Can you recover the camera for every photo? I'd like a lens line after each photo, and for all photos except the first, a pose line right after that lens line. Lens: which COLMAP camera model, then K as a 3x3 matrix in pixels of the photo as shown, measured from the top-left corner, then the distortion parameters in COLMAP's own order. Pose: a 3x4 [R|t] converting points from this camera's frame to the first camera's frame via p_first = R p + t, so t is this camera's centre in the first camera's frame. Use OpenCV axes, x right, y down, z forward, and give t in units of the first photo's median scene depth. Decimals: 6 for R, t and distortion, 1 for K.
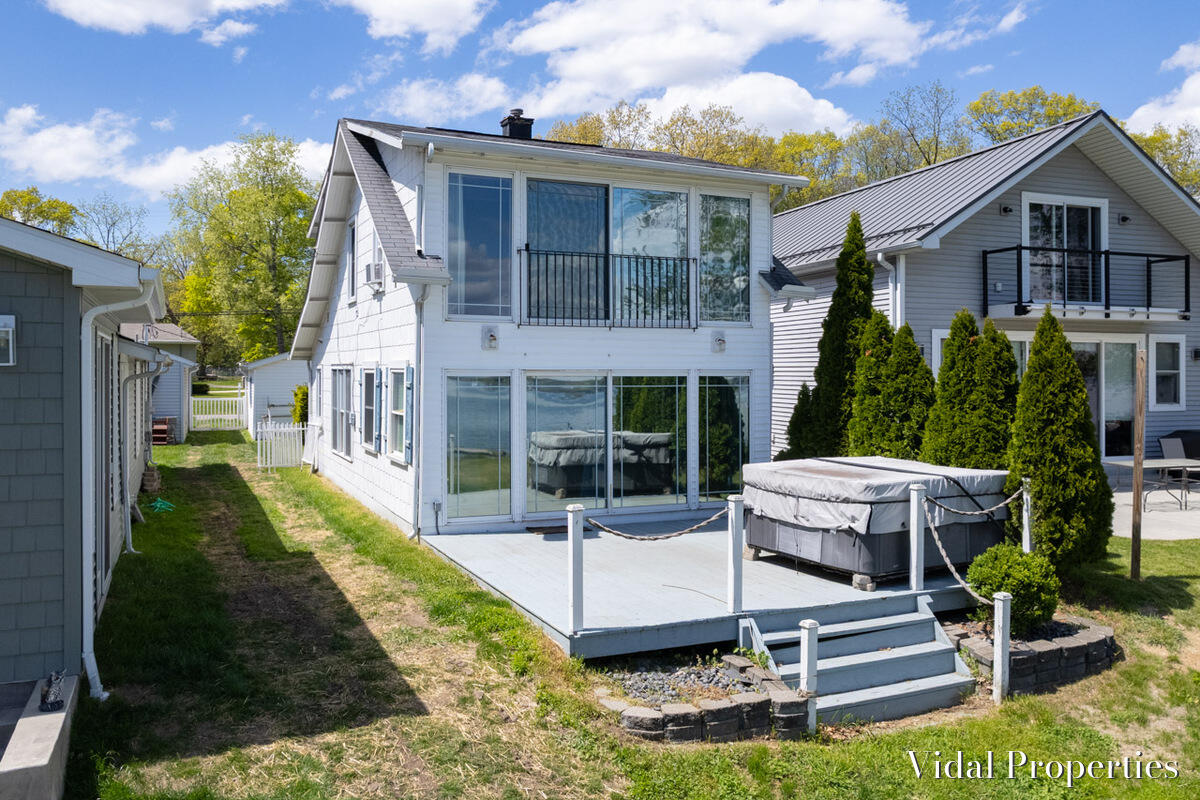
lens RADIAL K [[769.0, 0, 600.0], [0, 769.0, 400.0], [0, 0, 1]] dist [-0.030695, 0.002102]
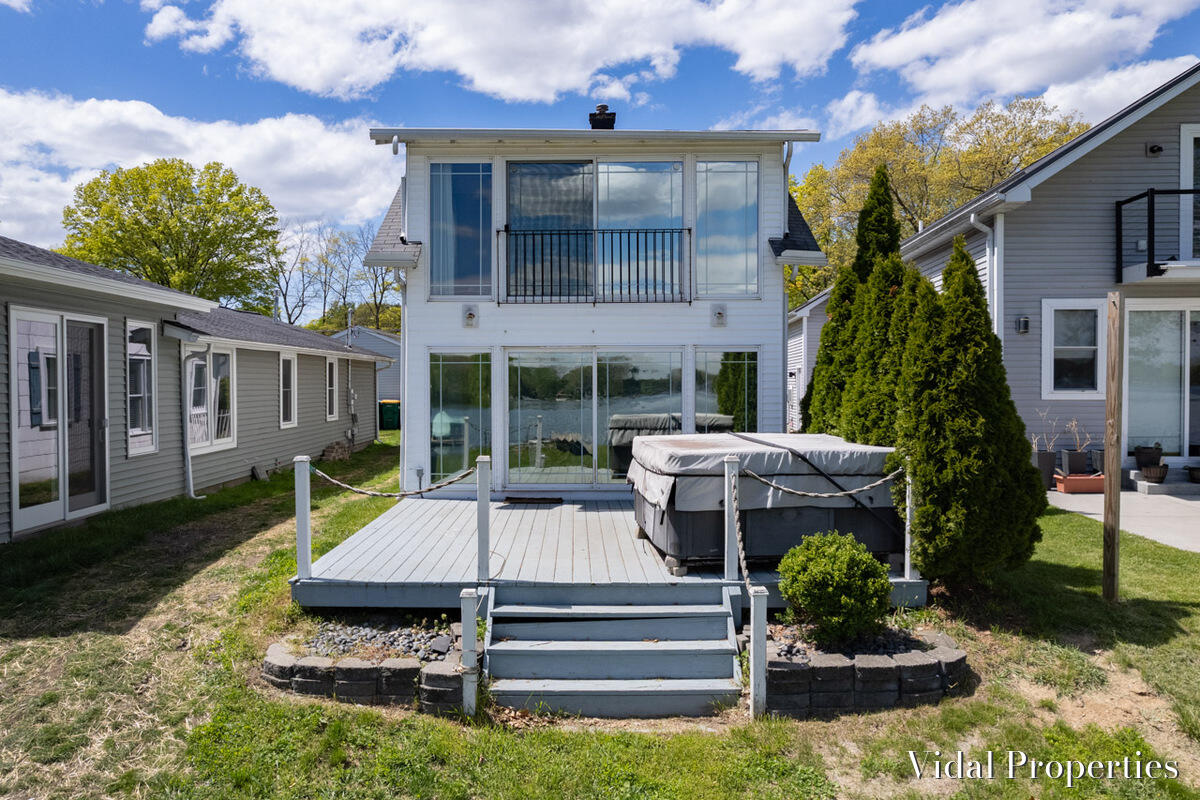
lens RADIAL K [[714.7, 0, 634.5], [0, 714.7, 414.9], [0, 0, 1]] dist [-0.030655, 0.003559]
pose [[0.939399, 0.012498, -0.342599, 0.563142], [-0.006496, 0.999805, 0.018661, 0.048801], [0.342765, -0.015305, 0.939296, 0.209595]]
